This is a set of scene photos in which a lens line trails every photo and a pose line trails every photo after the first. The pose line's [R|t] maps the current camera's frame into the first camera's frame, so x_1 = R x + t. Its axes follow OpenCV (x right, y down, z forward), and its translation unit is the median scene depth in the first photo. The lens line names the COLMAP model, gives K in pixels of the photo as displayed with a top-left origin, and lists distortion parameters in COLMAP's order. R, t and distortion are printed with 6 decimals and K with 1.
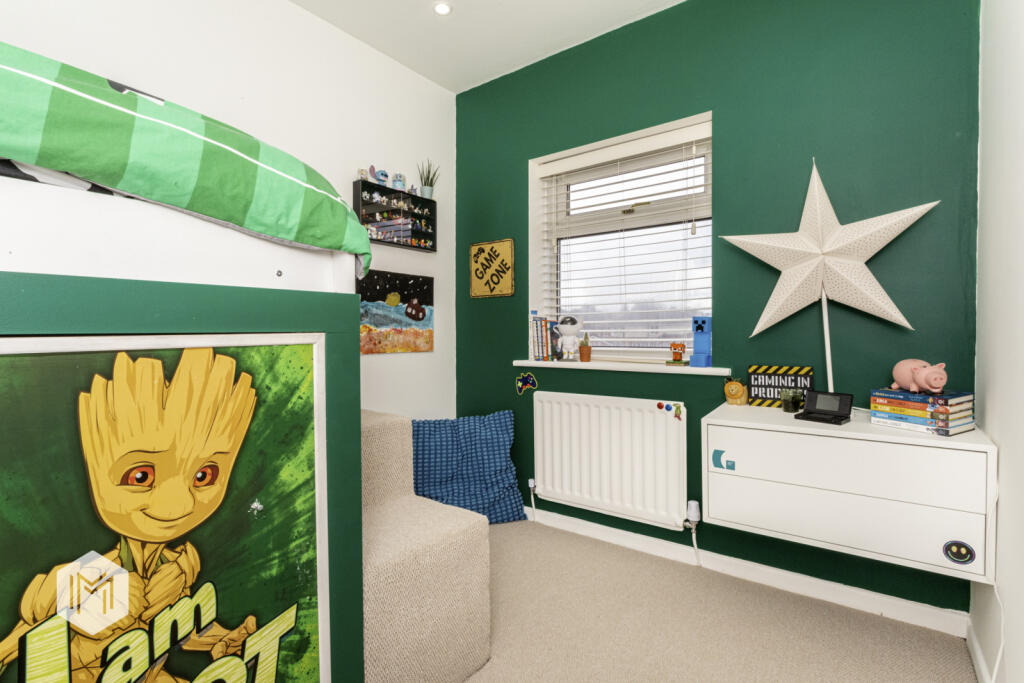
lens RADIAL K [[486.6, 0, 512.0], [0, 486.6, 341.5], [0, 0, 1]] dist [-0.000141, -0.000097]
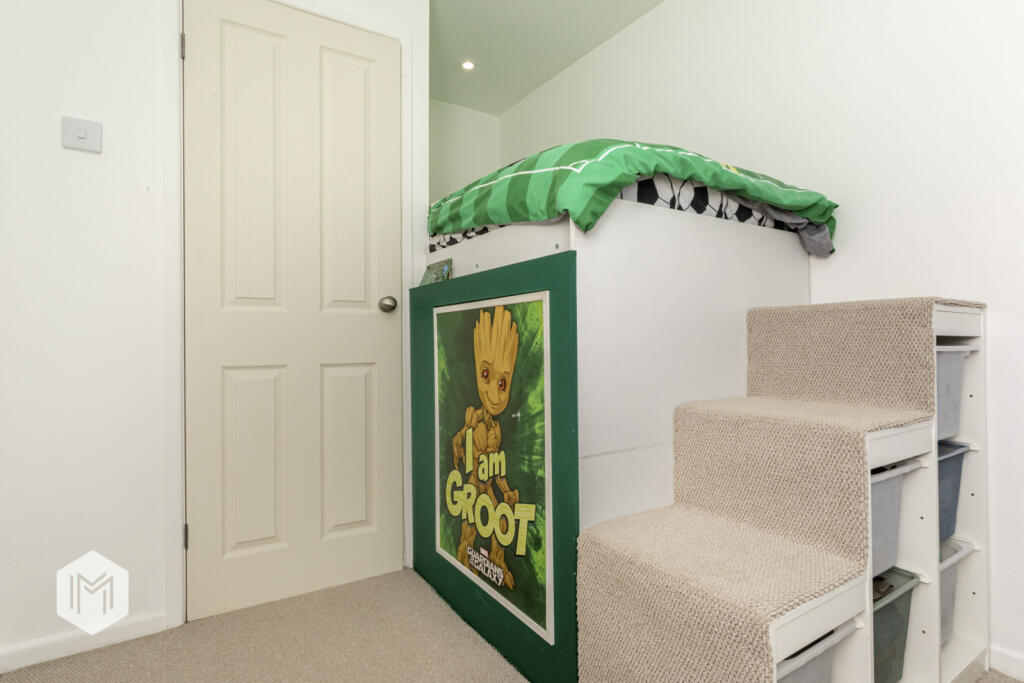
lens RADIAL K [[486.6, 0, 512.0], [0, 486.6, 341.5], [0, 0, 1]] dist [-0.000141, -0.000097]
pose [[-0.327185, 0.011990, -0.944884, 0.819298], [-0.015556, 0.999716, 0.018073, 0.092950], [0.944832, 0.020612, -0.326906, 1.422091]]
